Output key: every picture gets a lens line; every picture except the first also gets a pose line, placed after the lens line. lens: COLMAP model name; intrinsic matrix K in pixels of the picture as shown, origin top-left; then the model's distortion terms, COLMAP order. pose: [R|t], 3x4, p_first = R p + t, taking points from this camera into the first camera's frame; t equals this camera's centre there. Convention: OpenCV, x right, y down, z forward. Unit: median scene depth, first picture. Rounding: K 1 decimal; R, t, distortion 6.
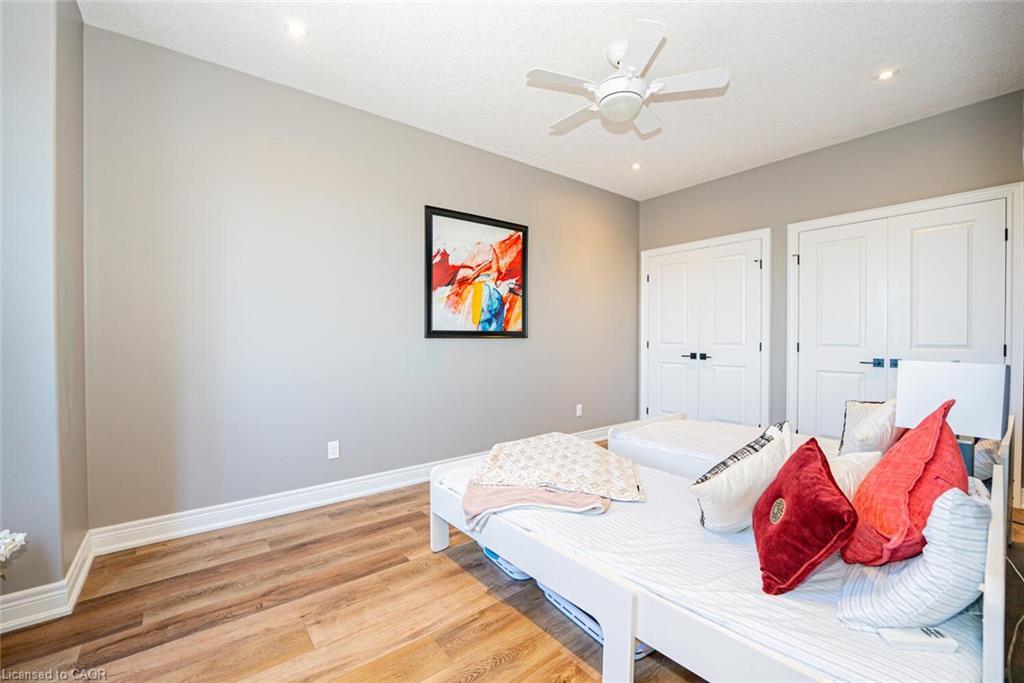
lens RADIAL K [[420.3, 0, 511.6], [0, 420.3, 343.1], [0, 0, 1]] dist [-0.030510, 0.004677]
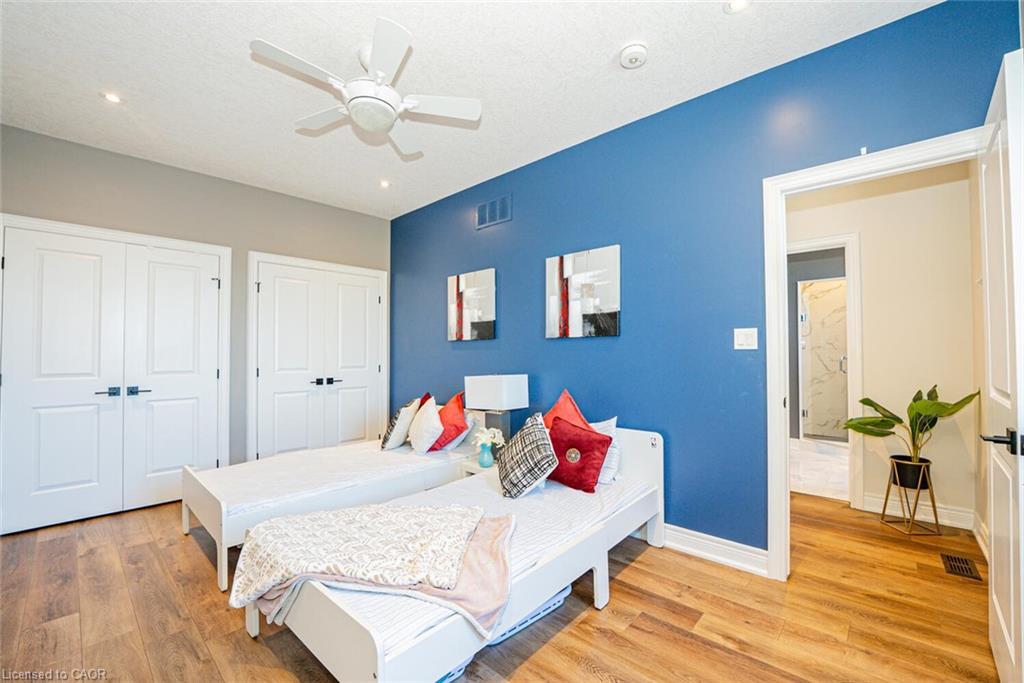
lens RADIAL K [[420.3, 0, 511.6], [0, 420.3, 343.1], [0, 0, 1]] dist [-0.030510, 0.004677]
pose [[-0.156361, 0.023313, 0.987425, -0.429113], [0.017817, 0.999625, -0.020780, -0.029800], [-0.987539, 0.014344, -0.156718, 0.538233]]
